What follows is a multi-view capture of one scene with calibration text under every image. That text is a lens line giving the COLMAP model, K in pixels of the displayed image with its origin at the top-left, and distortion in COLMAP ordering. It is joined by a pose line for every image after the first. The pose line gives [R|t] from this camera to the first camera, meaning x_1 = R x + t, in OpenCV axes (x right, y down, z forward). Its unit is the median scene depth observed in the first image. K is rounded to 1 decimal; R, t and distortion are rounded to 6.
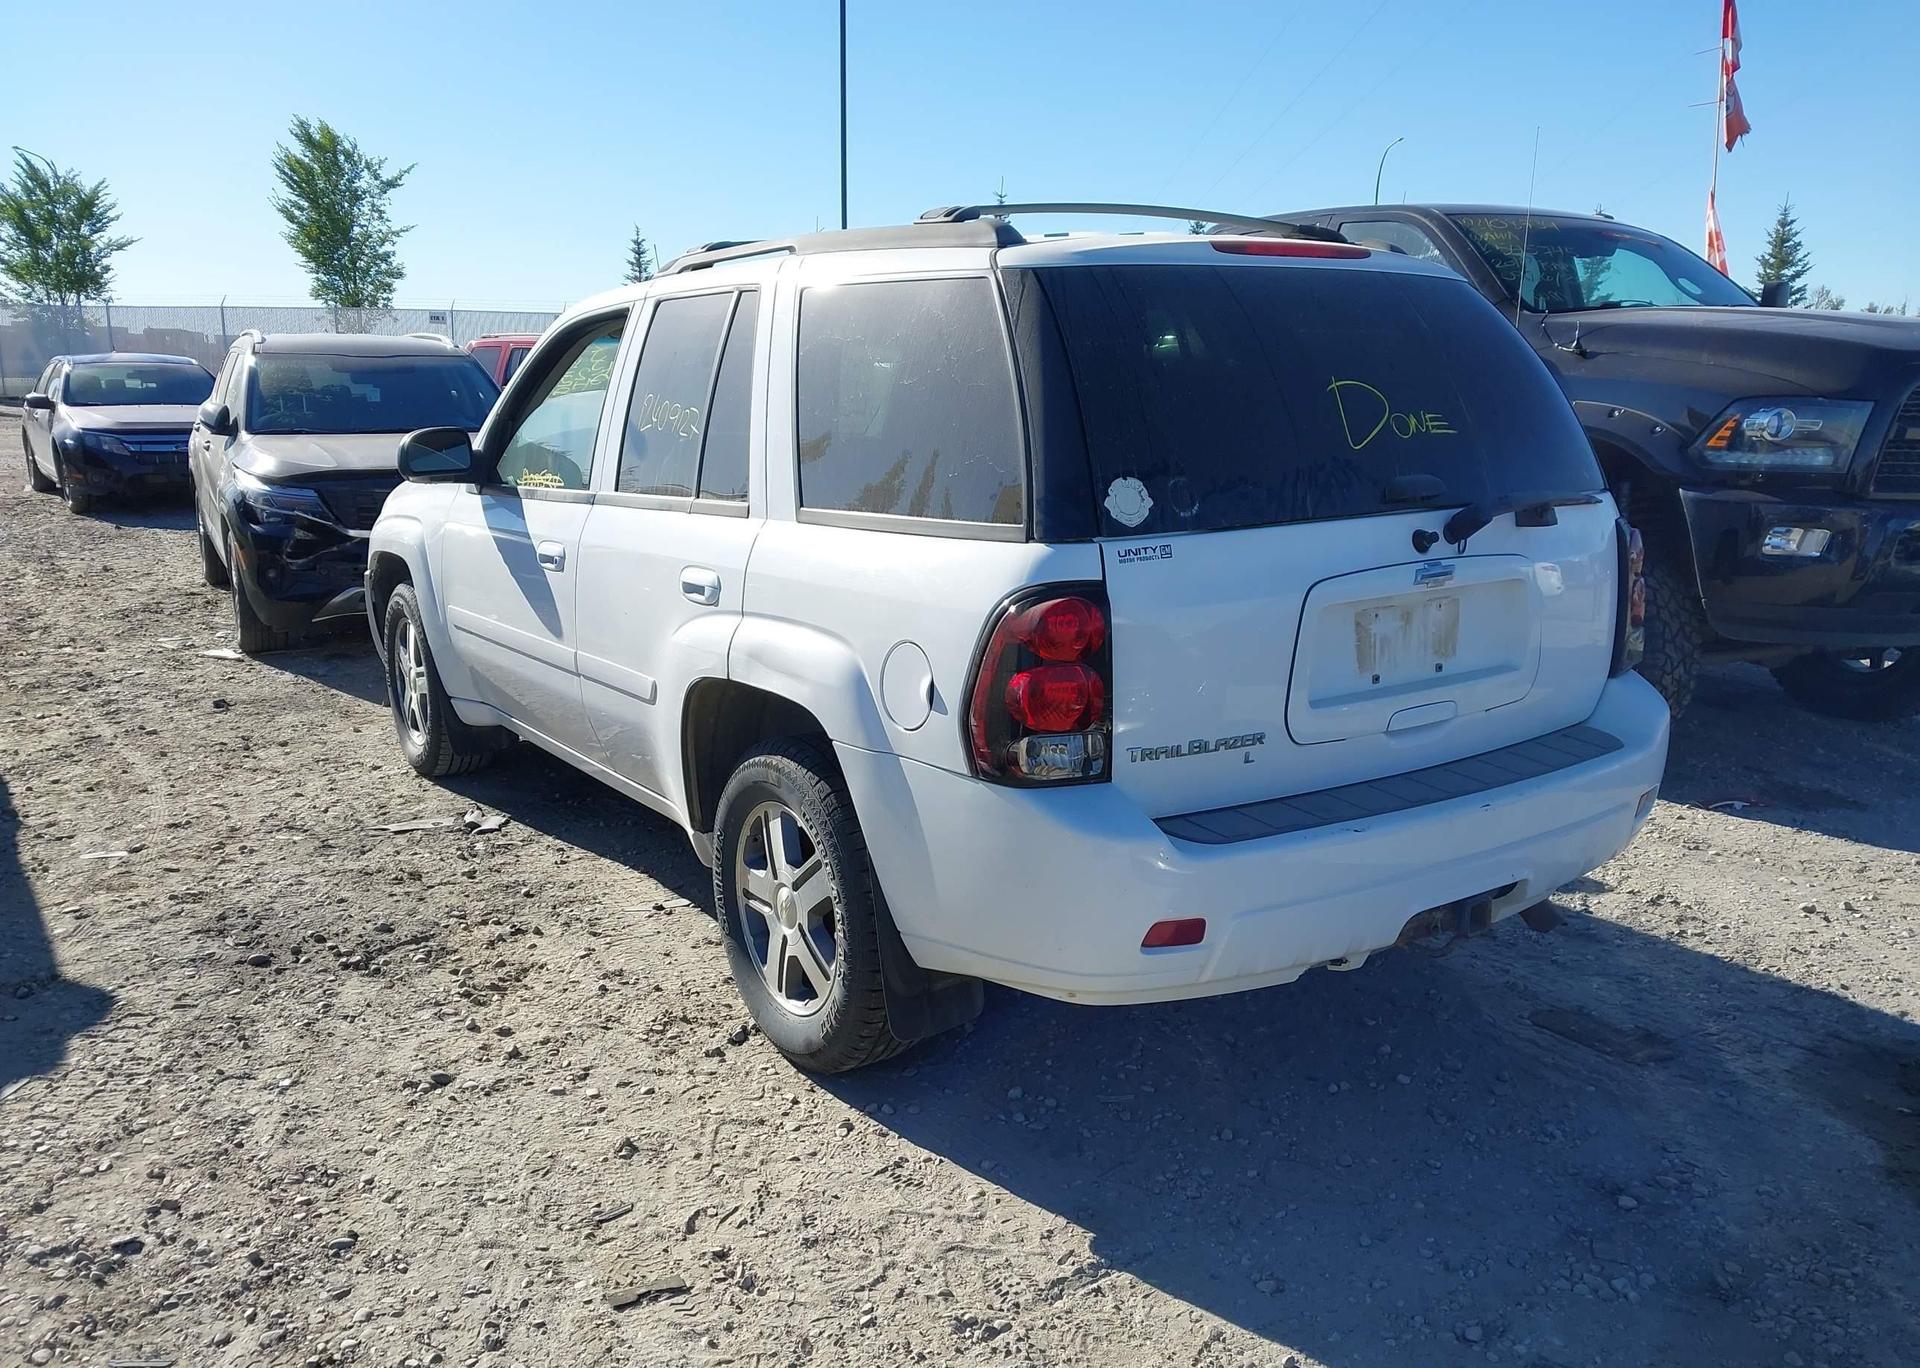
lens RADIAL K [[1550.8, 0, 960.0], [0, 1550.8, 684.0], [0, 0, 1]] dist [0.061770, -0.074889]
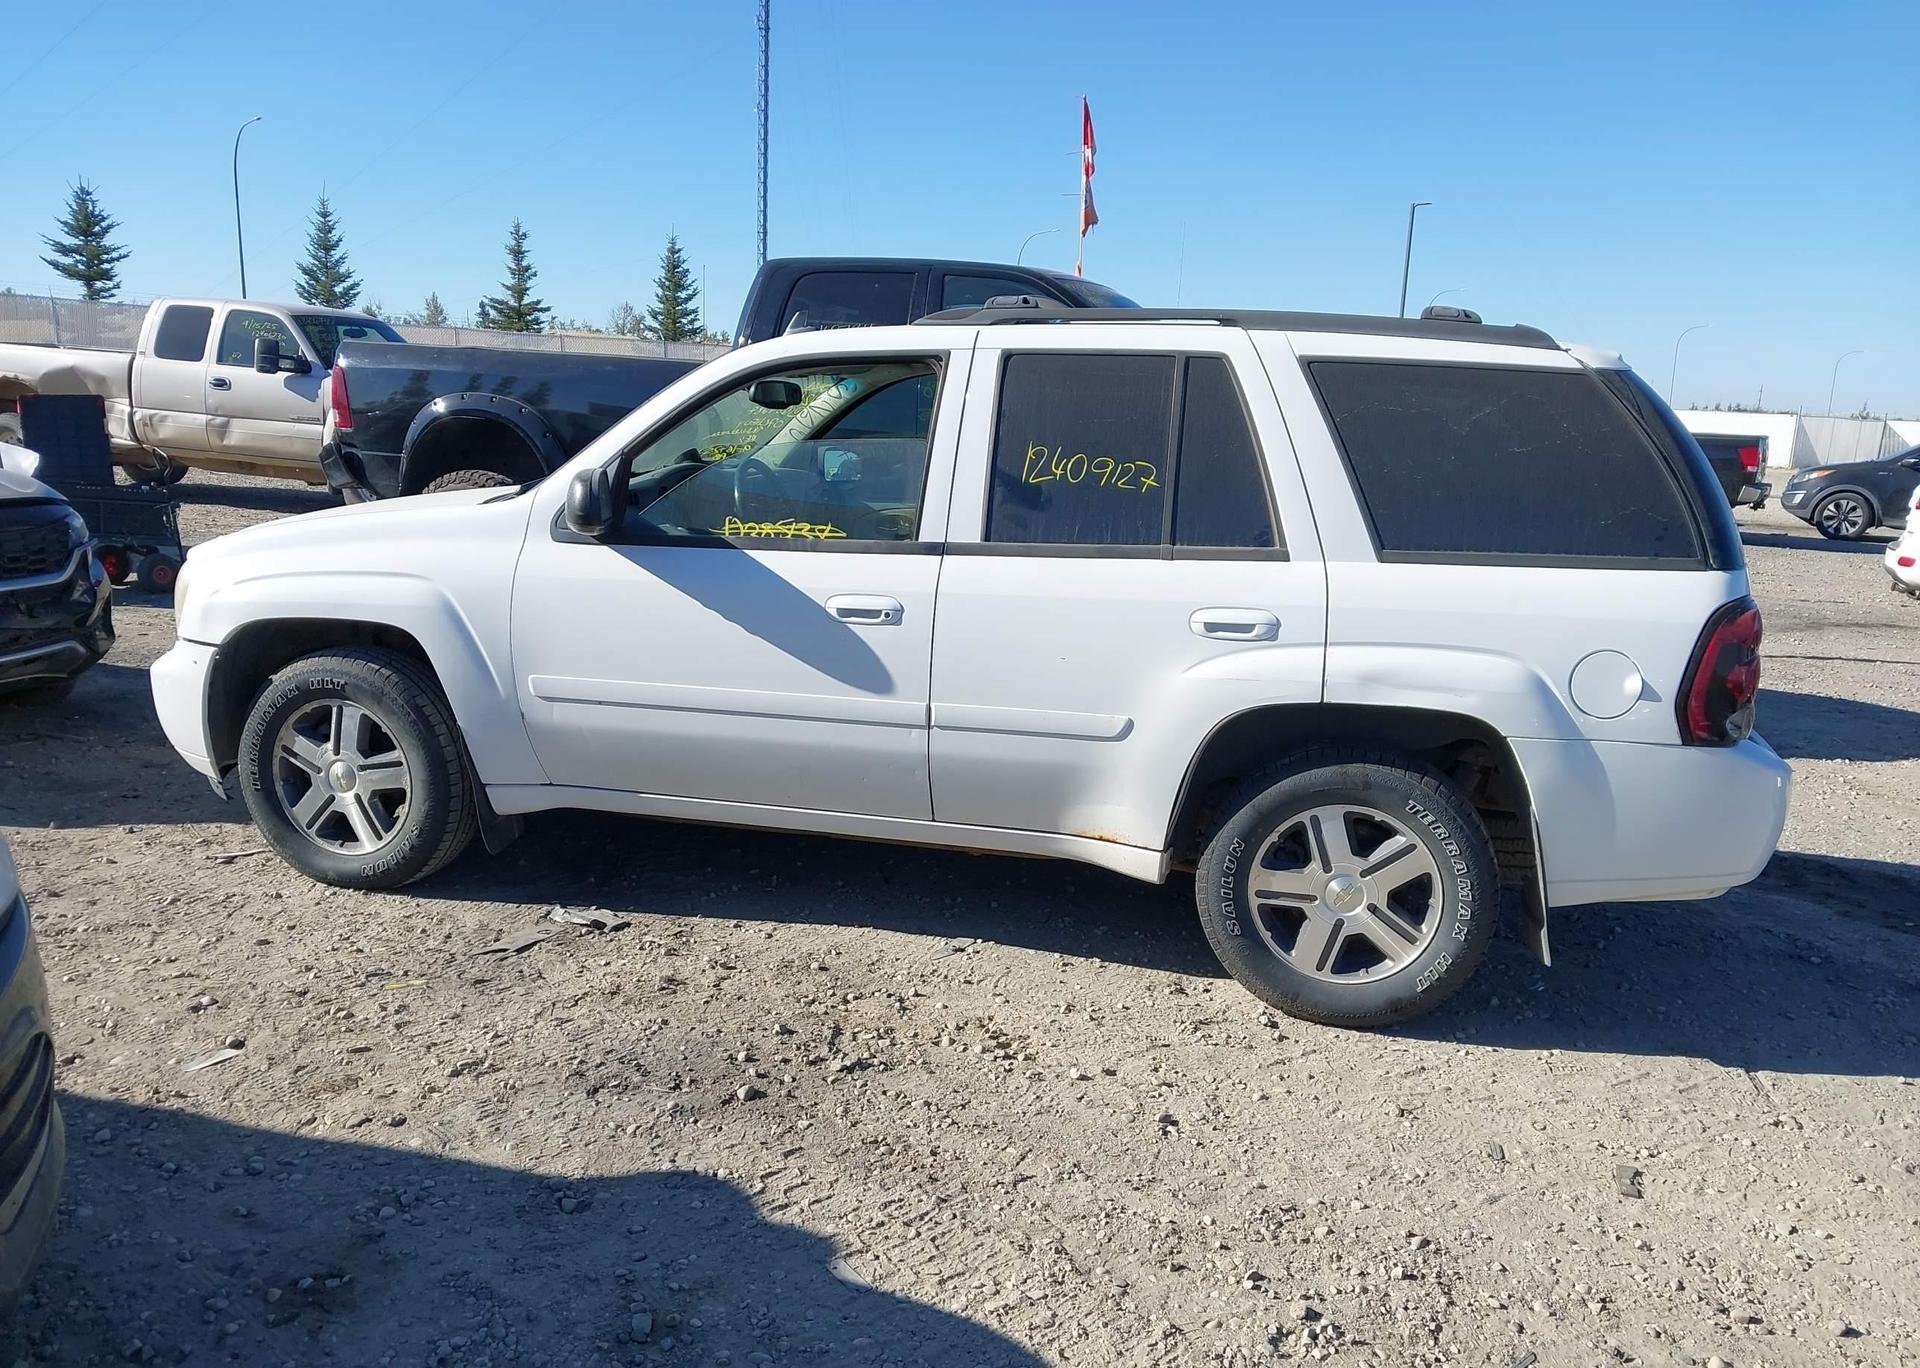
lens RADIAL K [[1550.8, 0, 960.0], [0, 1550.8, 684.0], [0, 0, 1]] dist [0.061770, -0.074889]
pose [[0.743012, -0.099239, 0.661880, -1.077222], [0.096422, 0.994501, 0.040869, -0.087214], [-0.662296, 0.033454, 0.748495, 0.306011]]
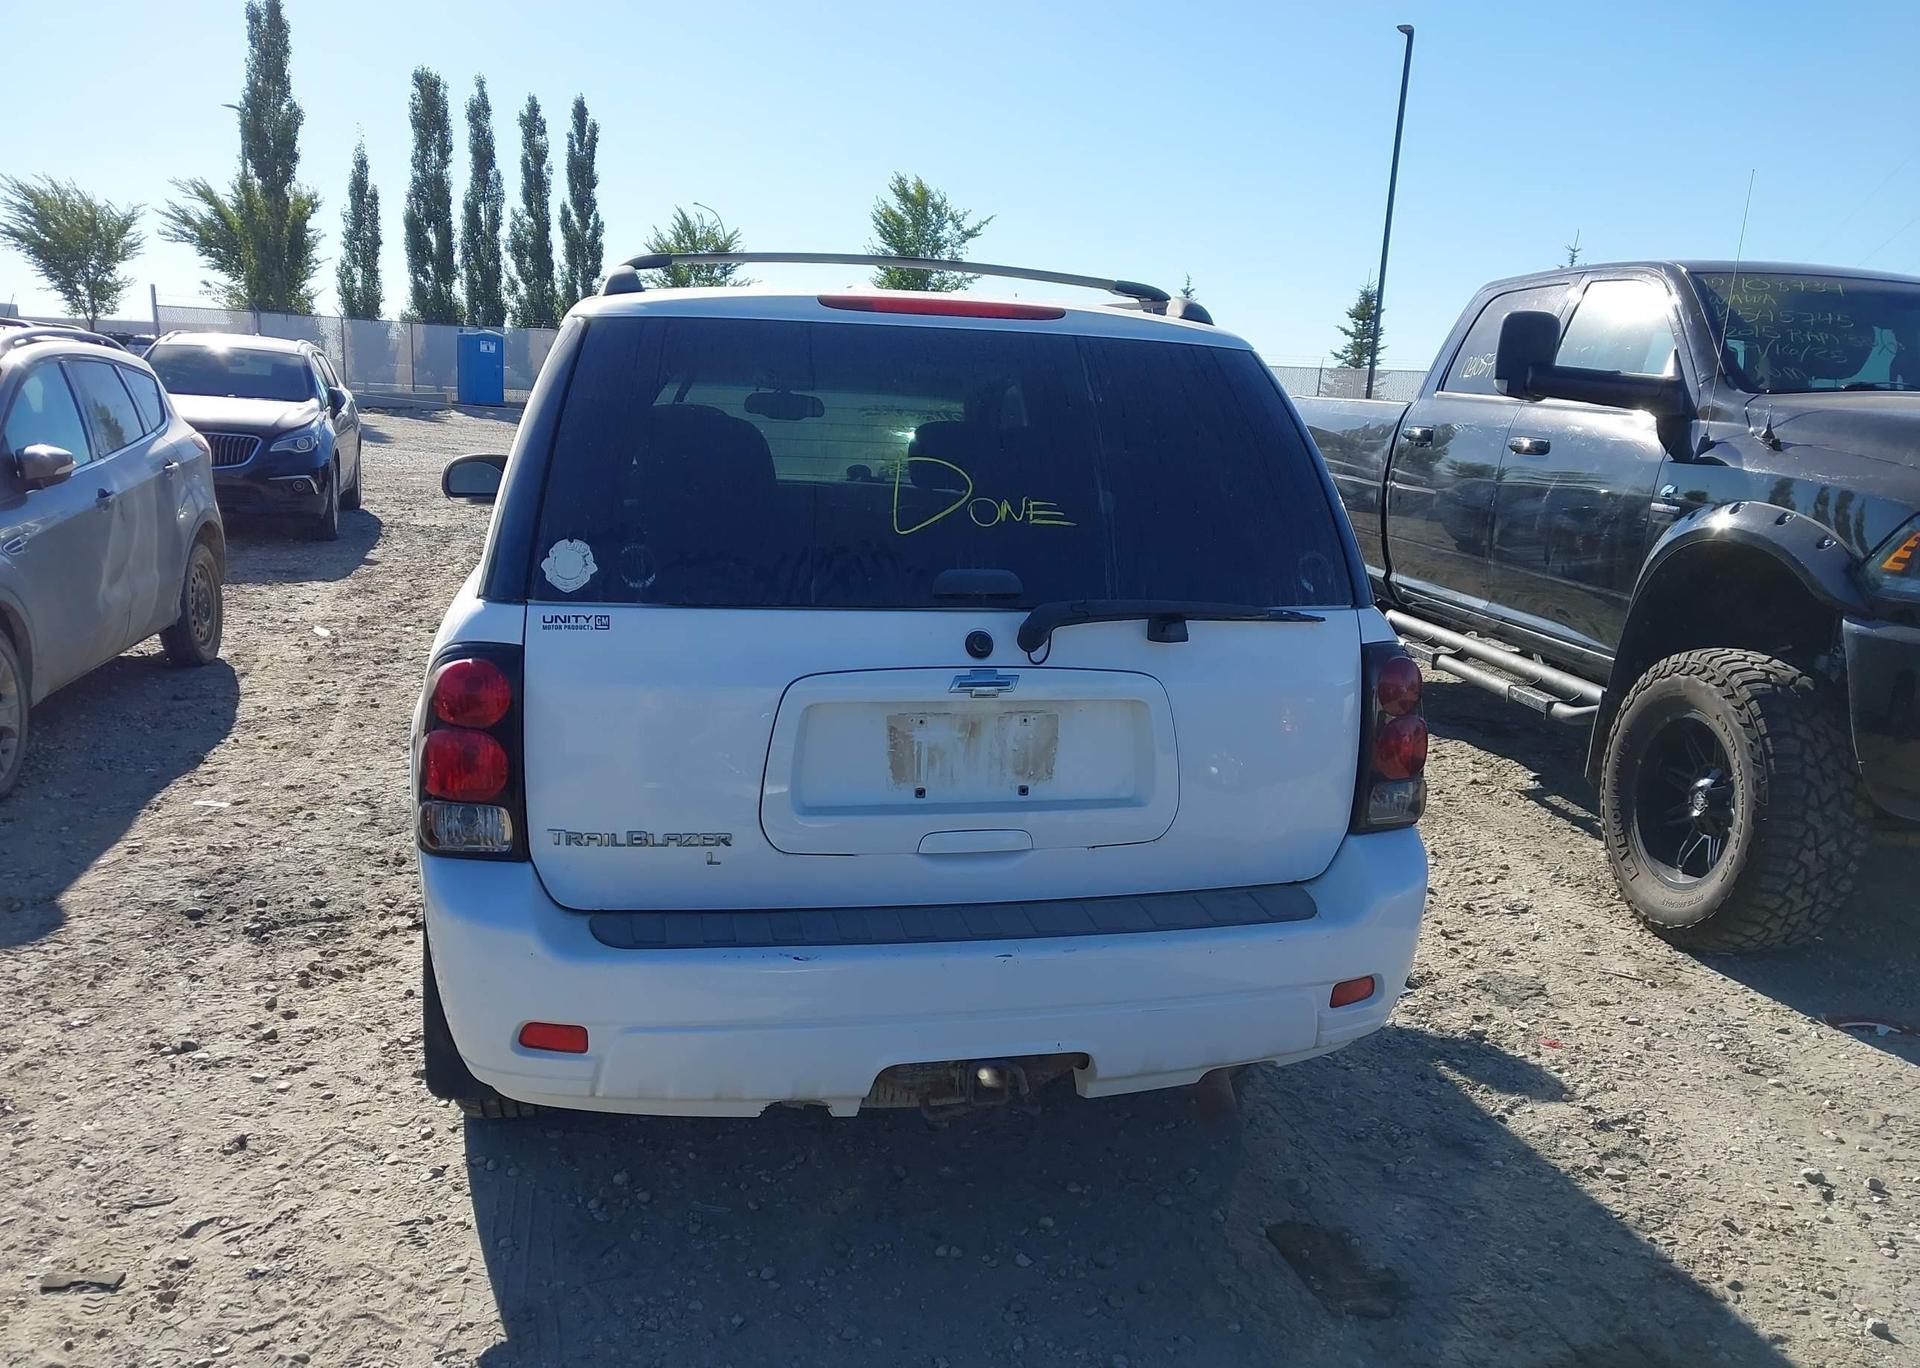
lens RADIAL K [[1551.8, 0, 966.4], [0, 1551.8, 683.2], [0, 0, 1]] dist [-0.007050, 0.049969]
pose [[0.927939, 0.109163, -0.356389, 0.497660], [-0.119155, 0.992857, -0.006133, -0.051962], [0.353174, 0.048157, 0.934318, 0.162214]]
